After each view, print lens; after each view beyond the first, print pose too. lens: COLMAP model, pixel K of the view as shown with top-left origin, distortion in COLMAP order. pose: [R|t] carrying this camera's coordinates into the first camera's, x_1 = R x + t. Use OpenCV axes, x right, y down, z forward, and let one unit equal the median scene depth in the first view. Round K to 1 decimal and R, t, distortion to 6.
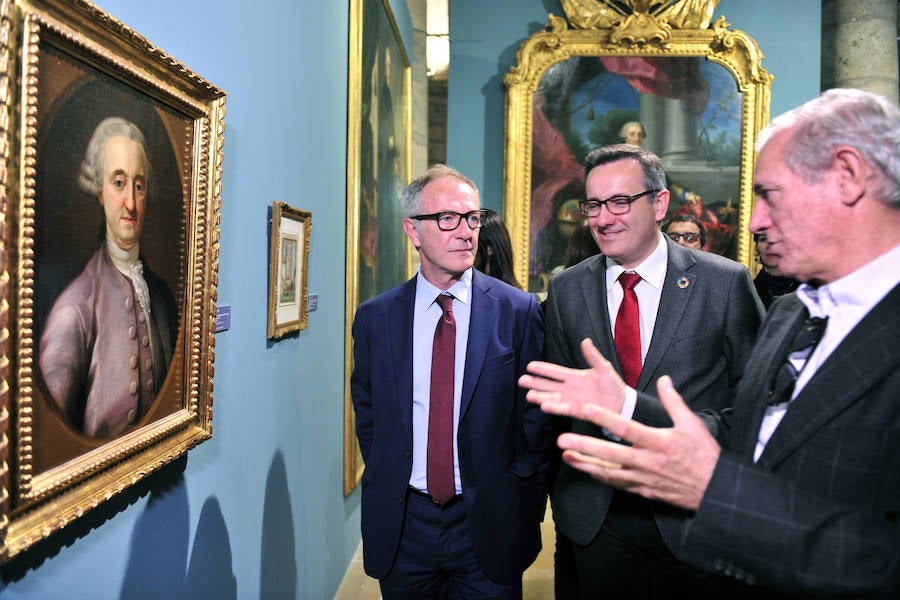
lens RADIAL K [[619.9, 0, 443.4], [0, 619.9, 297.2], [0, 0, 1]] dist [-0.041226, -0.001474]
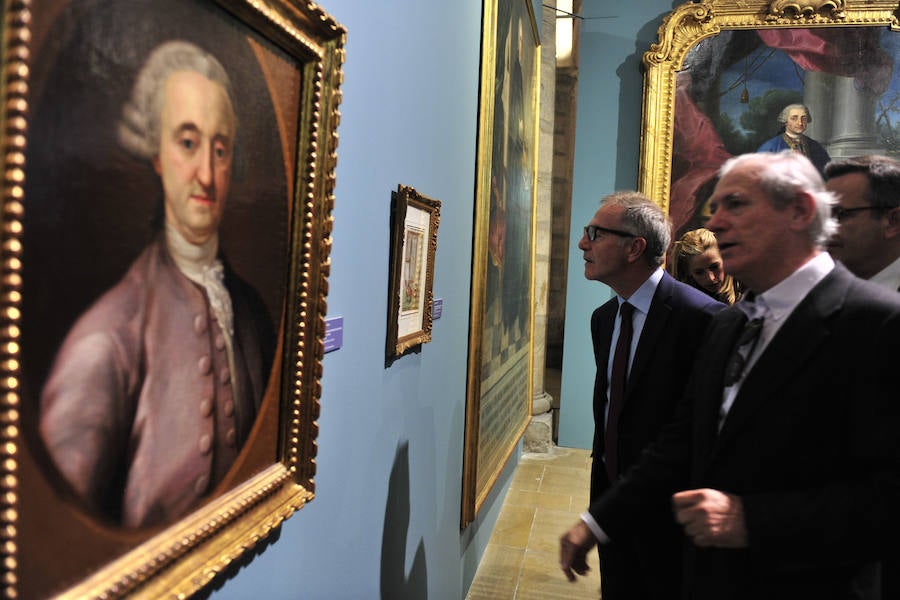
lens RADIAL K [[619.9, 0, 443.4], [0, 619.9, 297.2], [0, 0, 1]] dist [-0.041226, -0.001474]
pose [[0.985254, 0.031945, -0.168089, -0.038132], [-0.030836, 0.999482, 0.009206, -0.009358], [0.168296, -0.003887, 0.985729, 0.105809]]
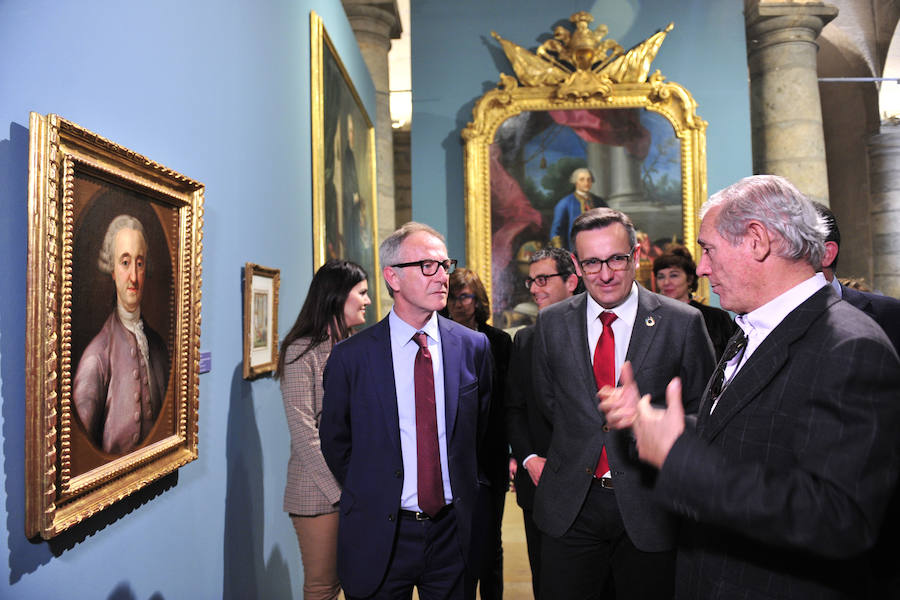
lens RADIAL K [[619.9, 0, 443.4], [0, 619.9, 297.2], [0, 0, 1]] dist [-0.041226, -0.001474]
pose [[0.998855, -0.038865, 0.027888, 0.034874], [0.040550, 0.997212, -0.062647, 0.000576], [-0.025375, 0.063706, 0.997646, -0.097565]]
